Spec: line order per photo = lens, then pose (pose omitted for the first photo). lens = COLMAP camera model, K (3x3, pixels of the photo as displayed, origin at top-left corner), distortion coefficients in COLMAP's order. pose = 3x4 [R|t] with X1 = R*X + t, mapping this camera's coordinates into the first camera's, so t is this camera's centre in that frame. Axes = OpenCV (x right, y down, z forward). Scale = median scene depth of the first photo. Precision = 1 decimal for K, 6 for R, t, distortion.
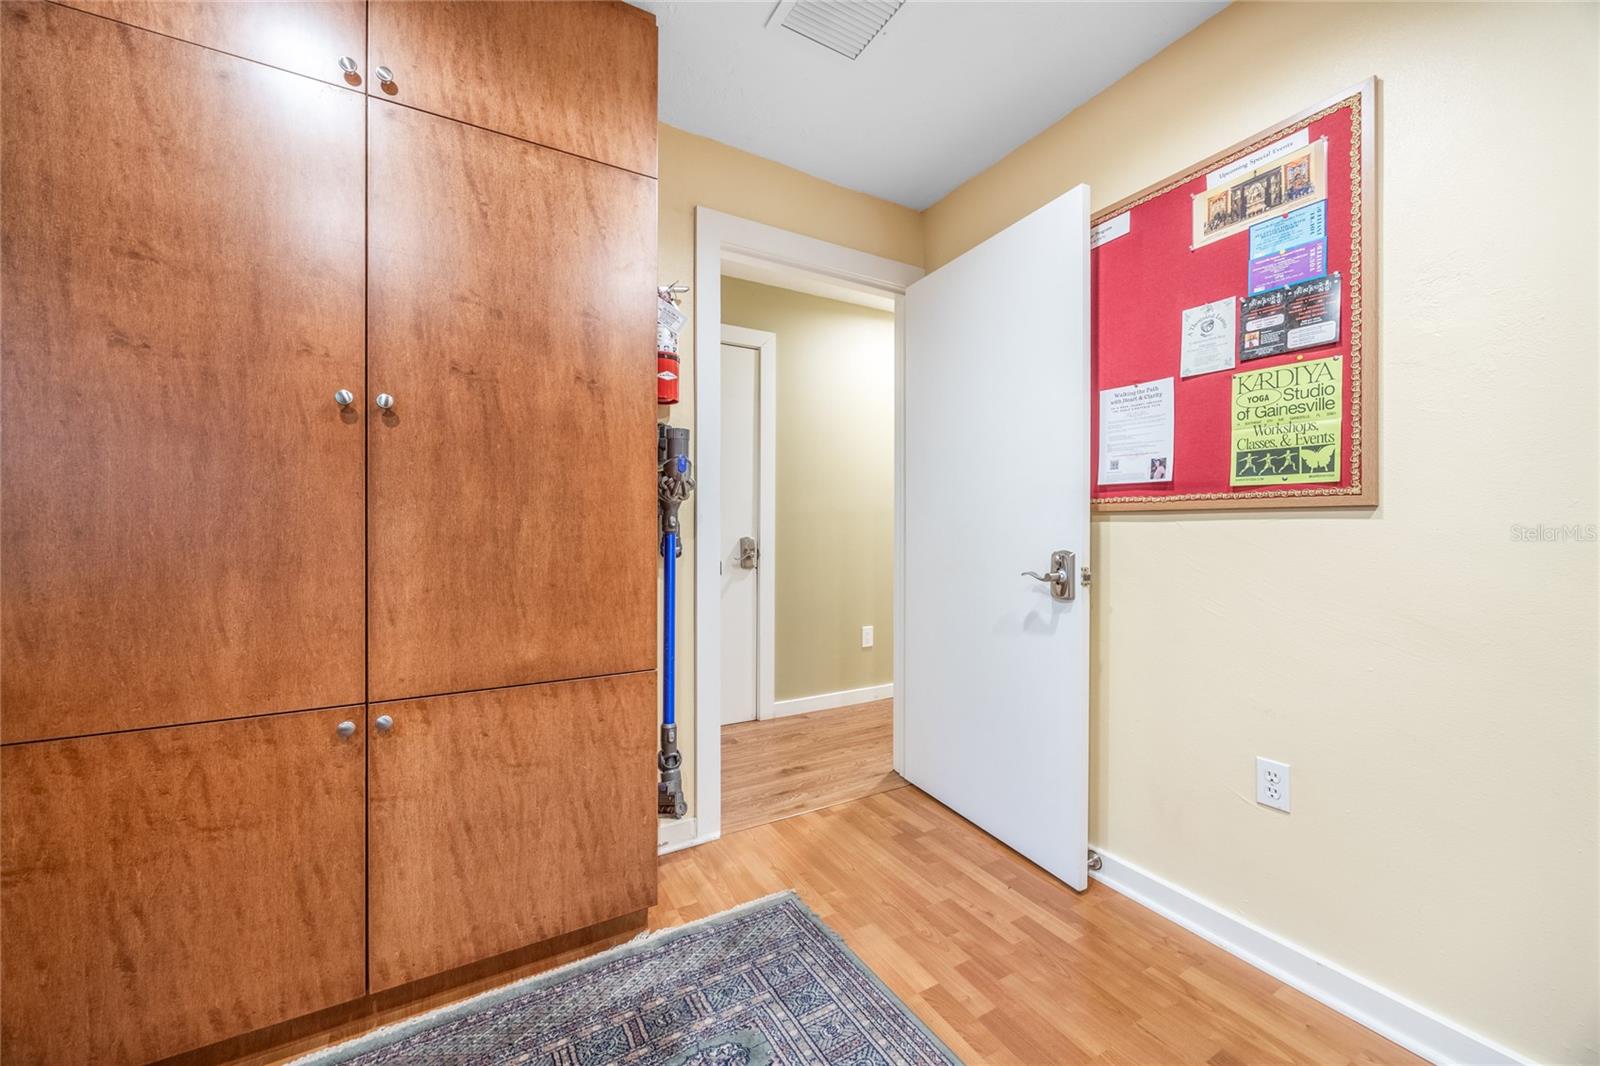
lens RADIAL K [[609.7, 0, 808.8], [0, 609.7, 532.3], [0, 0, 1]] dist [-0.003971, 0.000392]
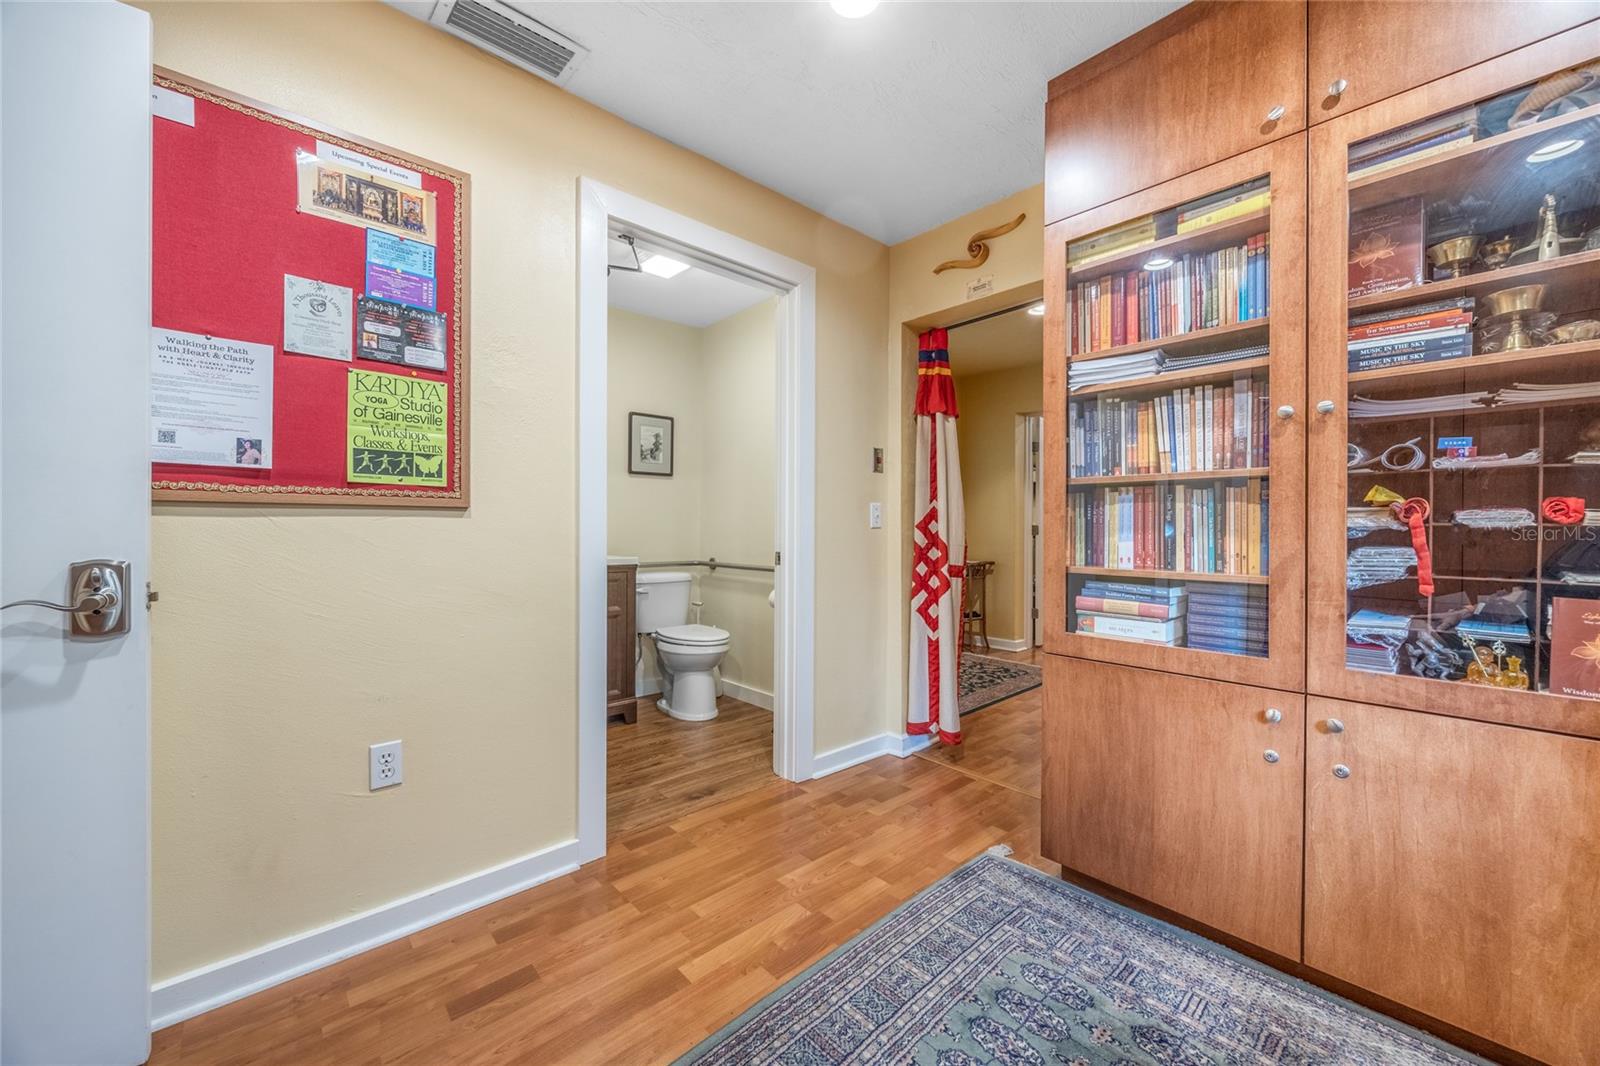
lens RADIAL K [[609.7, 0, 794.0], [0, 609.7, 538.2], [0, 0, 1]] dist [-0.003971, 0.000392]
pose [[-0.203299, -0.018553, 0.978941, -0.425266], [0.006368, 0.999774, 0.020271, -0.000635], [-0.979096, 0.010355, -0.203135, 0.518365]]
